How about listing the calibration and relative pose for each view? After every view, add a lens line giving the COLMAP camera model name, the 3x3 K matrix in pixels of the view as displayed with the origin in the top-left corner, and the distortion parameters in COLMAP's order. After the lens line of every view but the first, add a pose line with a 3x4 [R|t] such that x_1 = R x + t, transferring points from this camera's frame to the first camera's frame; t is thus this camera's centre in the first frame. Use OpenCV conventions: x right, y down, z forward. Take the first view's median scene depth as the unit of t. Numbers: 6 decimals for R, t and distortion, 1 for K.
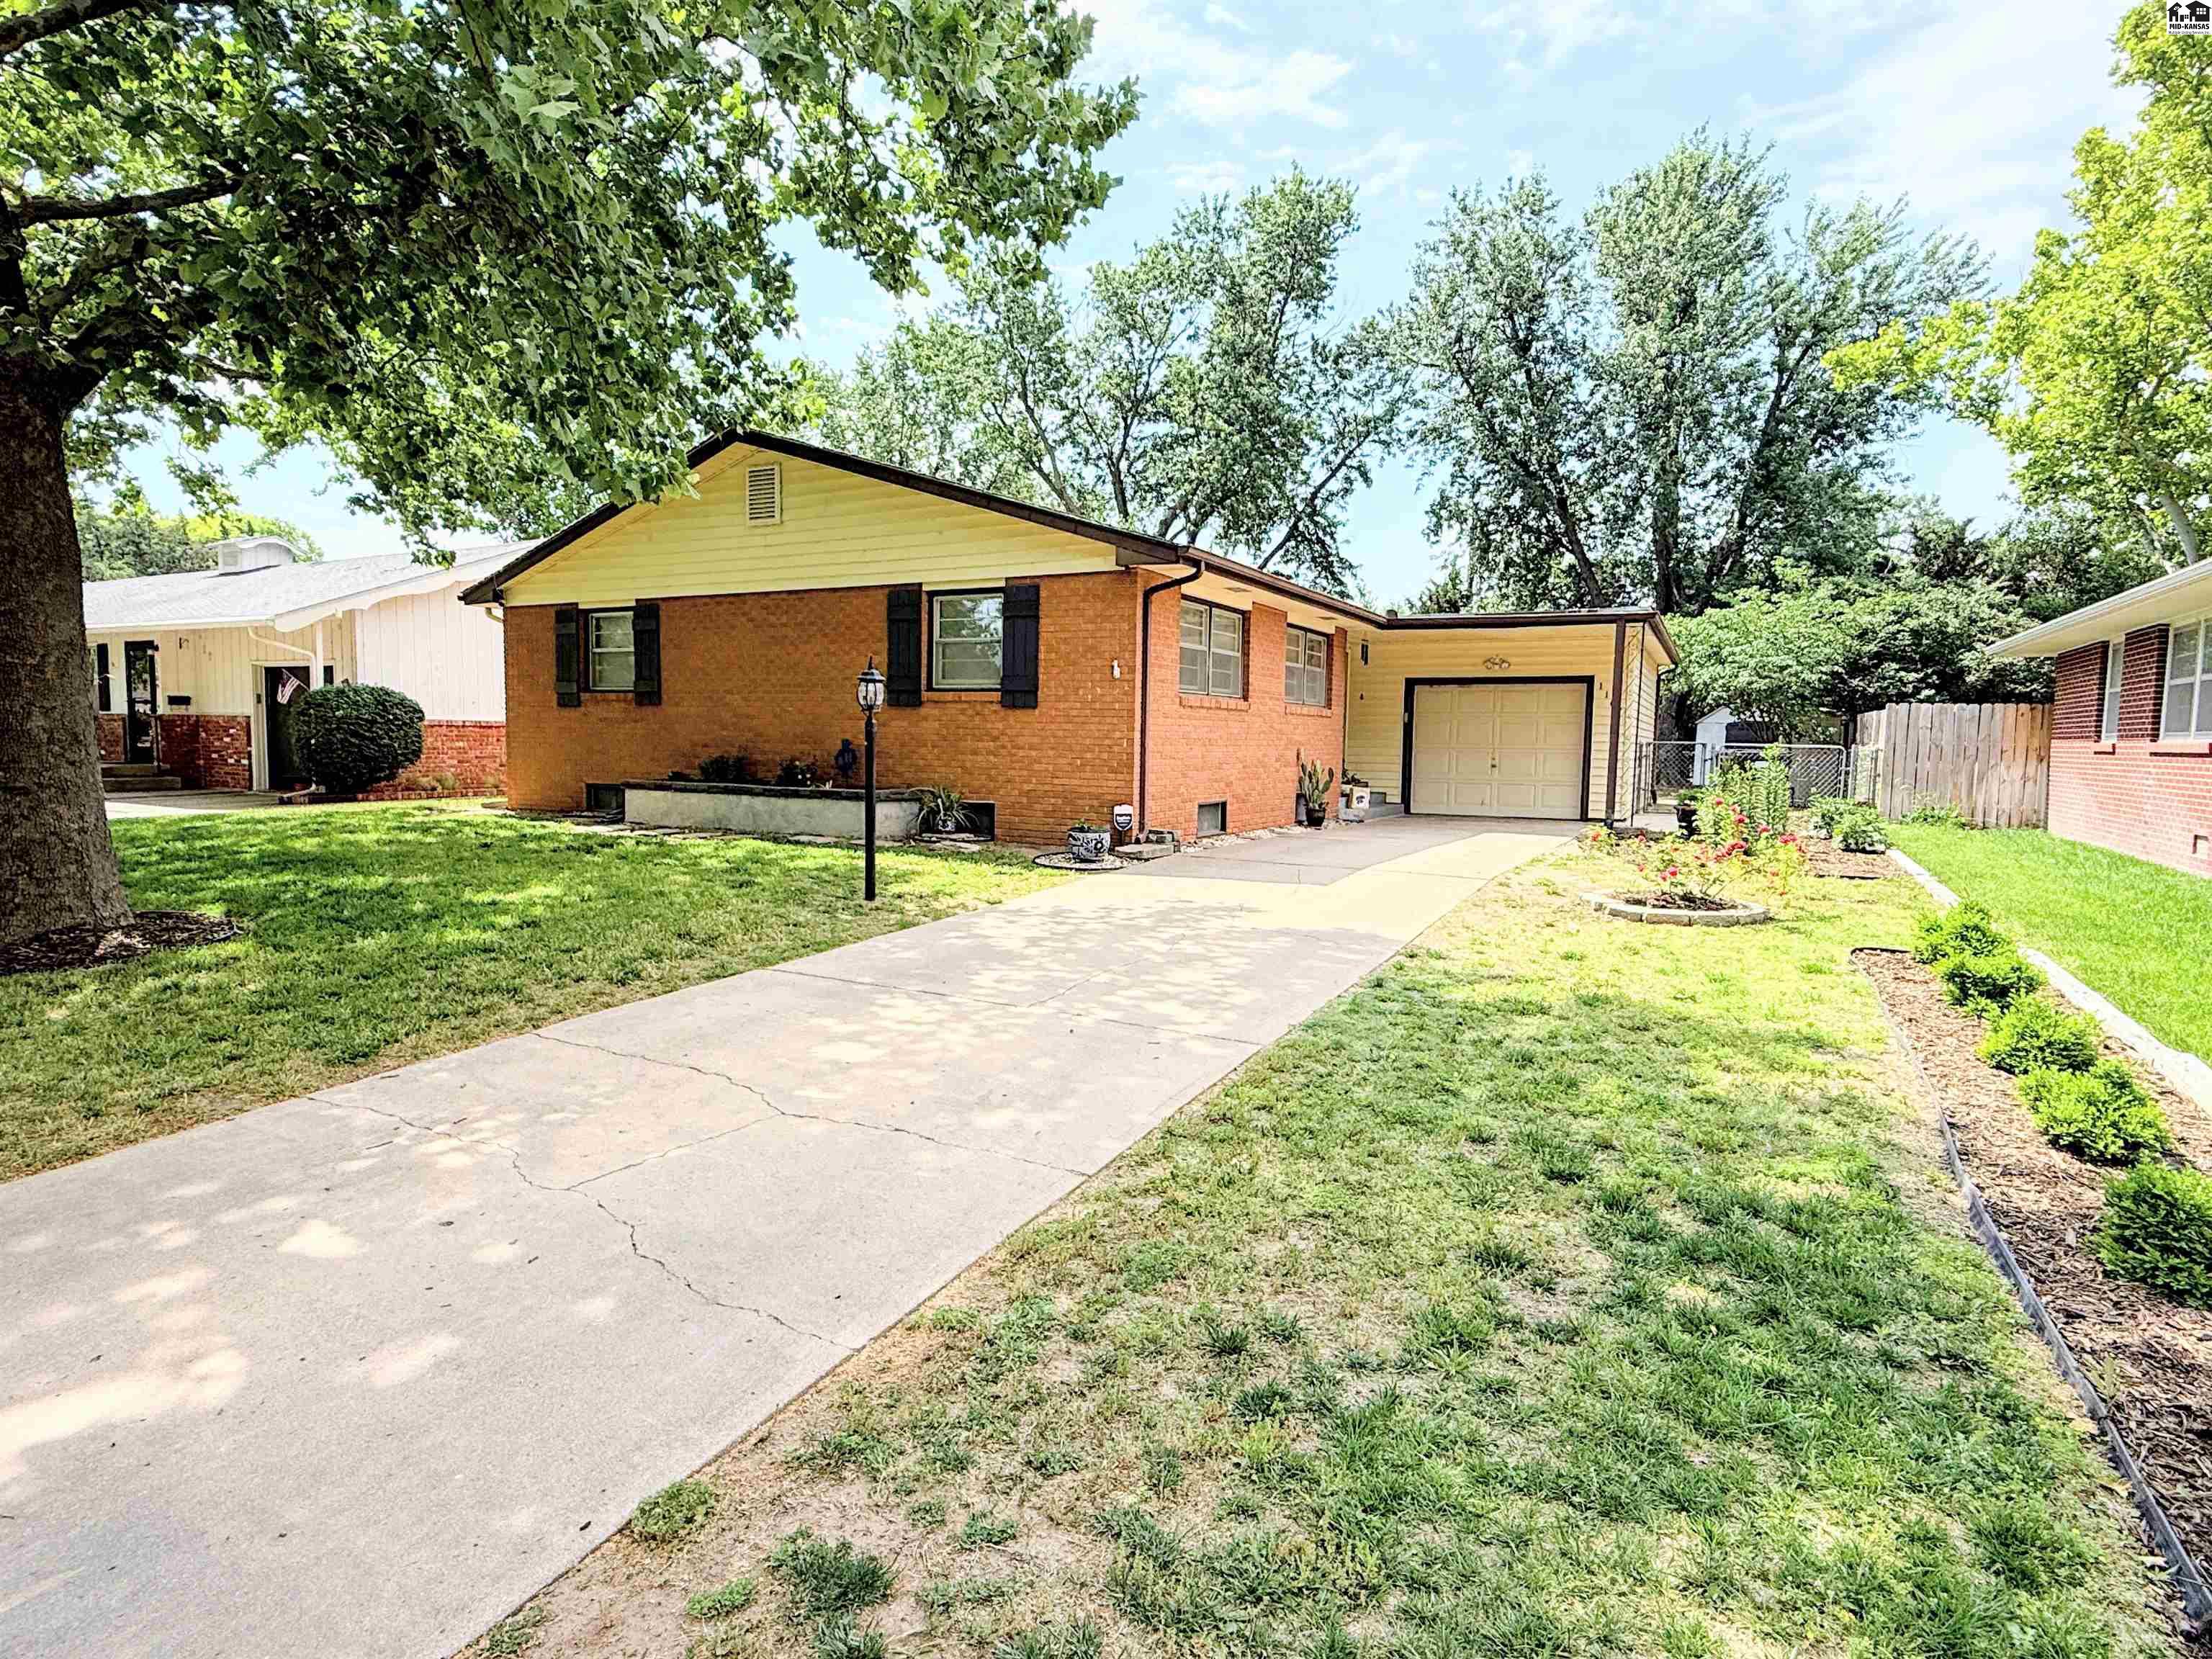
lens RADIAL K [[1165.7, 0, 1105.1], [0, 1165.7, 841.2], [0, 0, 1]] dist [-0.004689, 0.004966]
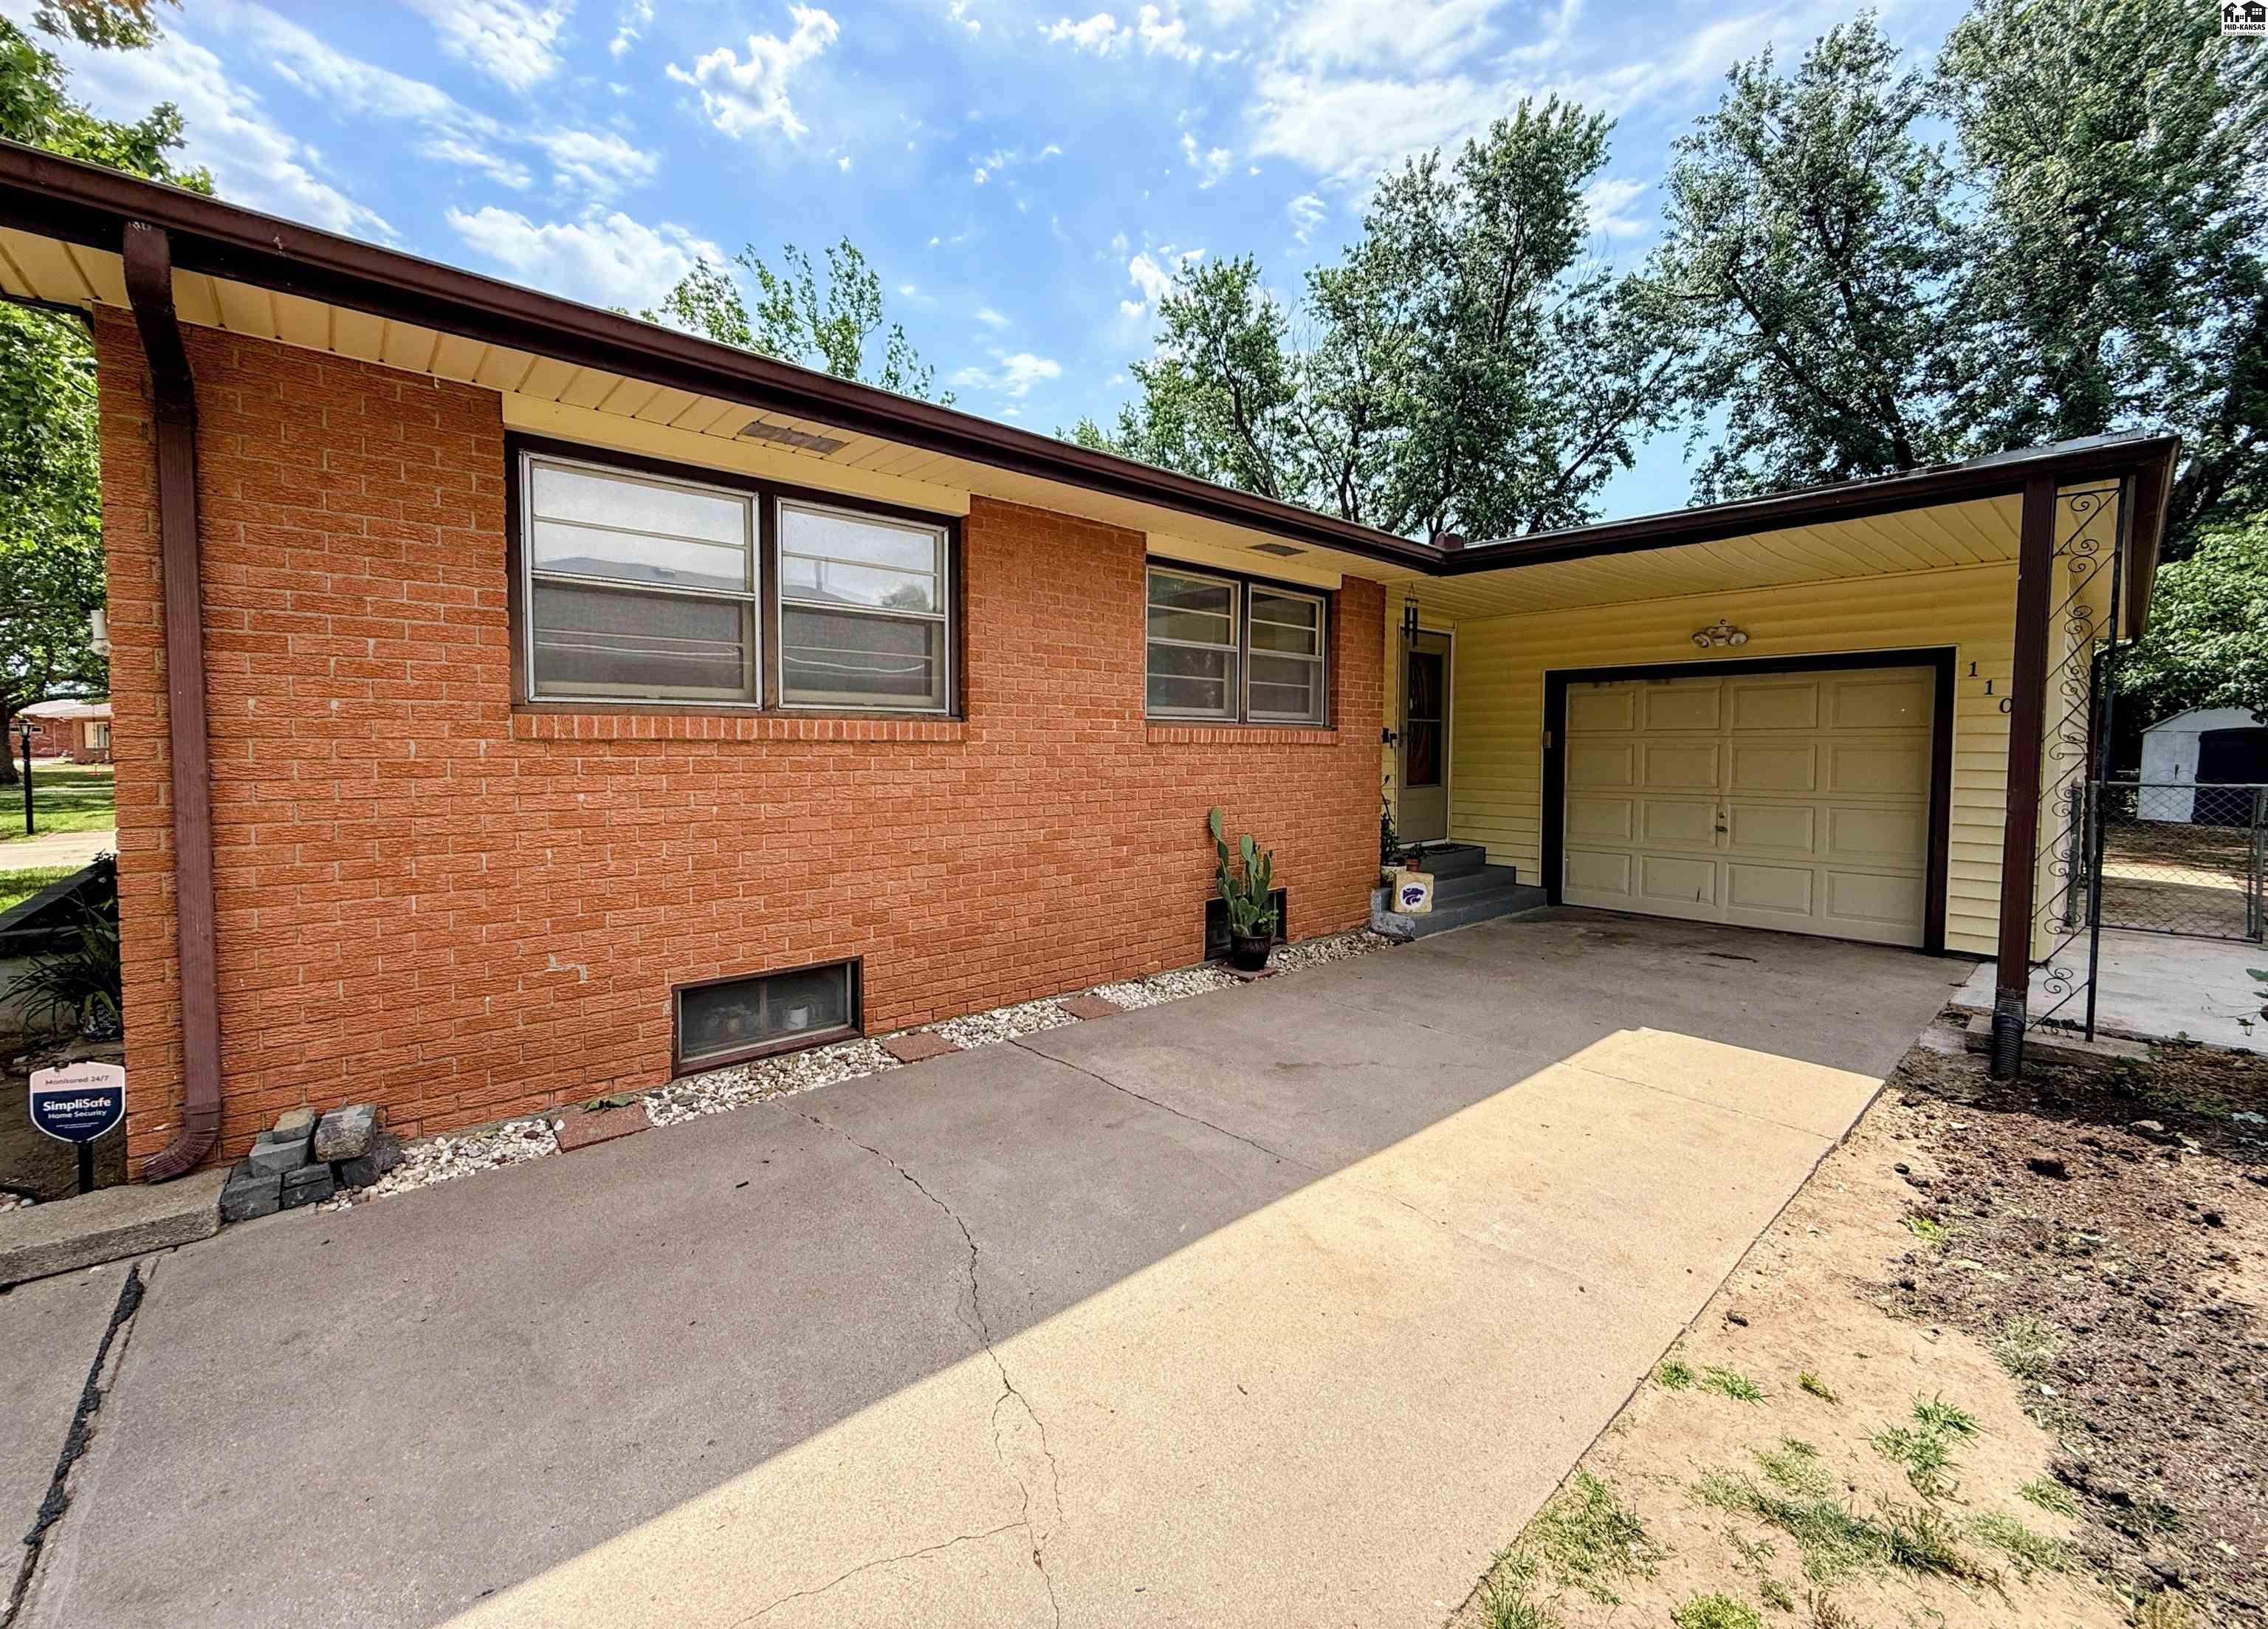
lens RADIAL K [[903.8, 0, 1140.9], [0, 903.8, 785.6], [0, 0, 1]] dist [0.013390, -0.000020]
pose [[0.944369, 0.004238, -0.328860, 0.214441], [-0.019573, 0.998869, -0.043333, -0.059422], [0.328305, 0.047359, 0.943384, 0.505398]]
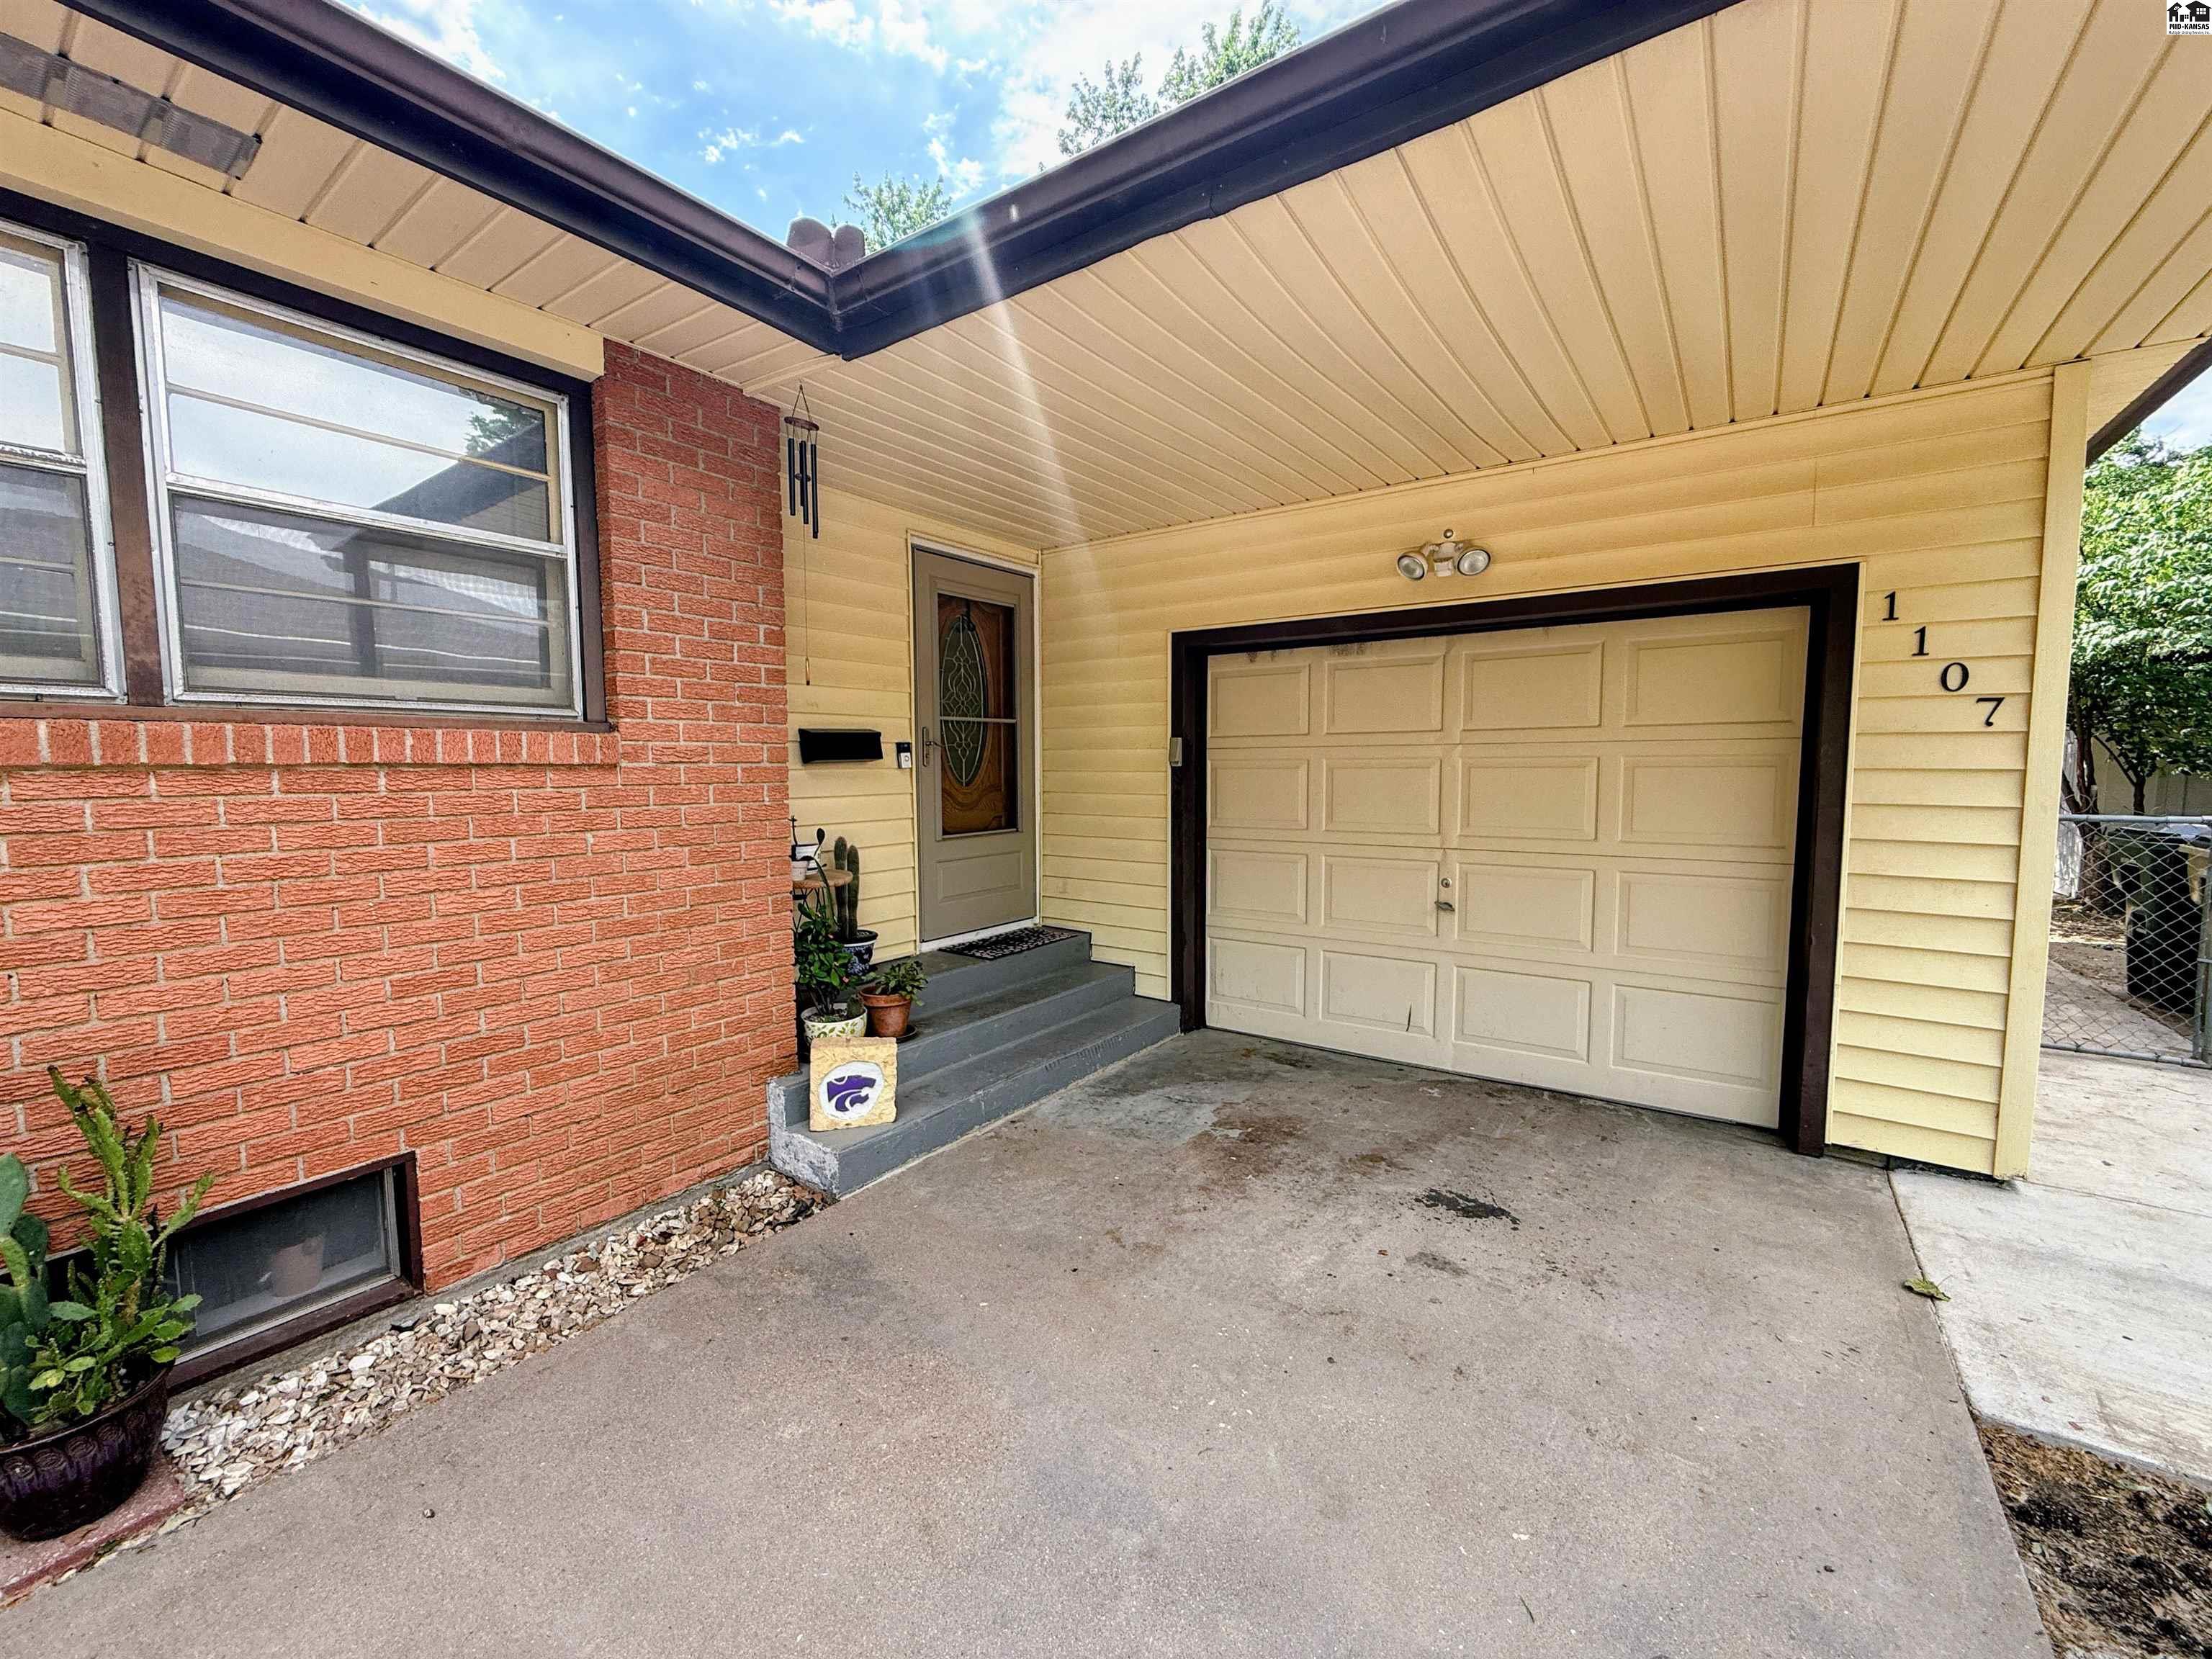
lens RADIAL K [[879.1, 0, 1097.8], [0, 879.1, 827.3], [0, 0, 1]] dist [-0.001952, 0.000548]
pose [[0.992268, -0.007736, -0.123869, 0.265709], [0.006083, 0.999887, -0.013716, -0.080229], [0.123961, 0.012857, 0.992204, 0.739880]]
